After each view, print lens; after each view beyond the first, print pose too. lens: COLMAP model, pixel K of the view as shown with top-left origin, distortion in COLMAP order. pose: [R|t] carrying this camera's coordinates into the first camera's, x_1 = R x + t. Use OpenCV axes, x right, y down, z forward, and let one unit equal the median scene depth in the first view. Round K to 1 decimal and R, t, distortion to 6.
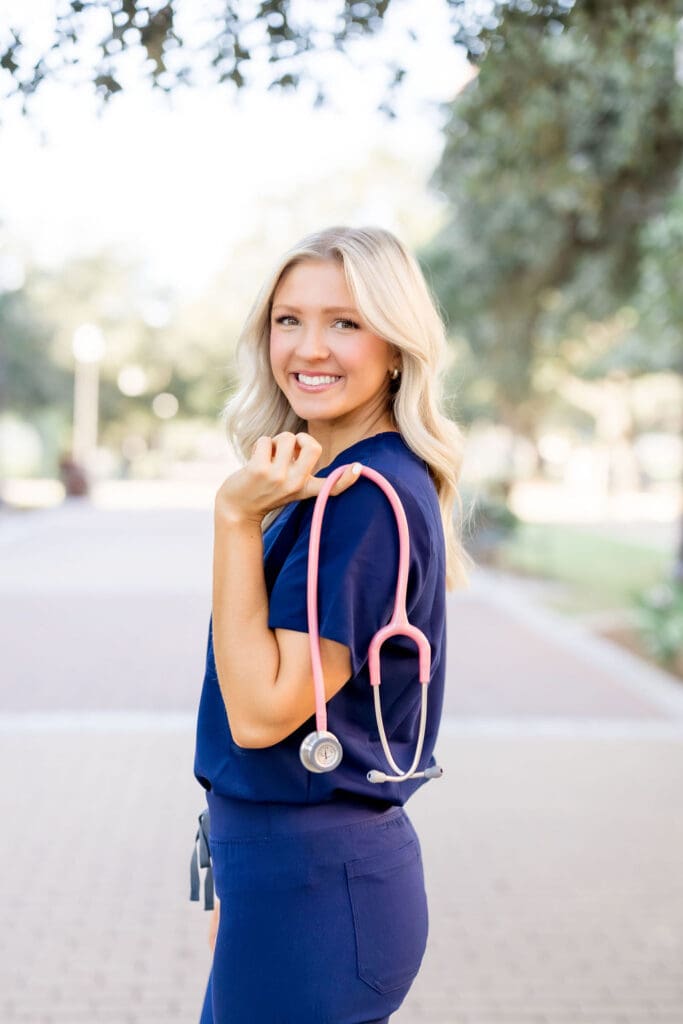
lens RADIAL K [[1428.7, 0, 341.5], [0, 1428.7, 512.0], [0, 0, 1]] dist [0.030284, -0.014276]
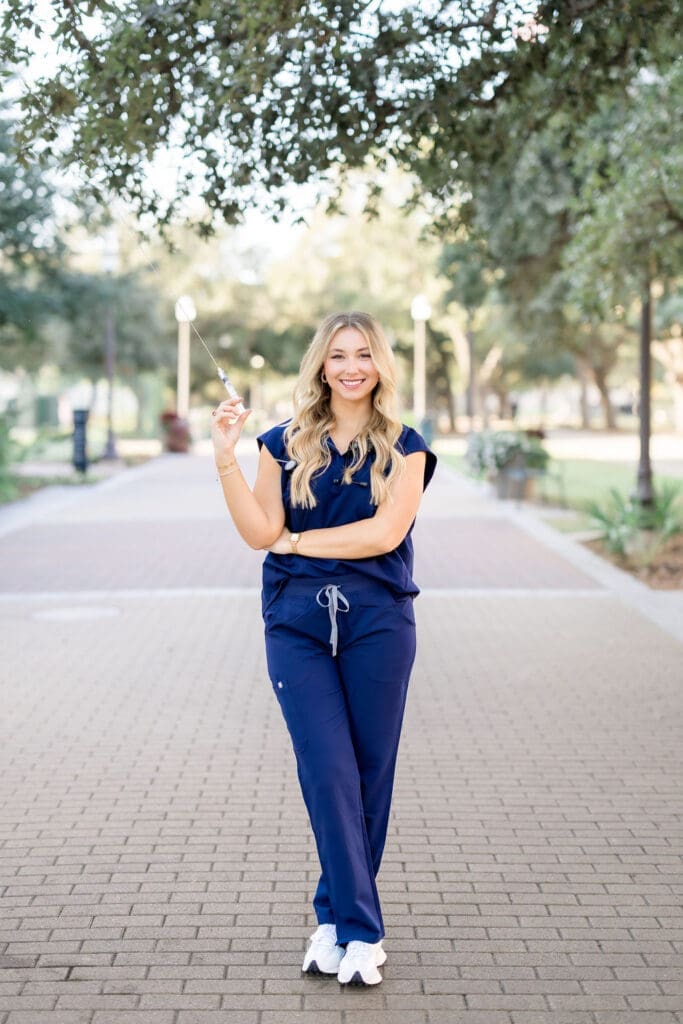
lens RADIAL K [[1405.2, 0, 339.5], [0, 1405.2, 462.3], [0, 0, 1]] dist [0.035466, 0.042714]
pose [[0.997438, -0.026368, -0.066493, 0.038684], [0.026413, 0.999651, -0.000208, 0.006567], [0.066475, -0.001548, 0.997787, -0.255361]]
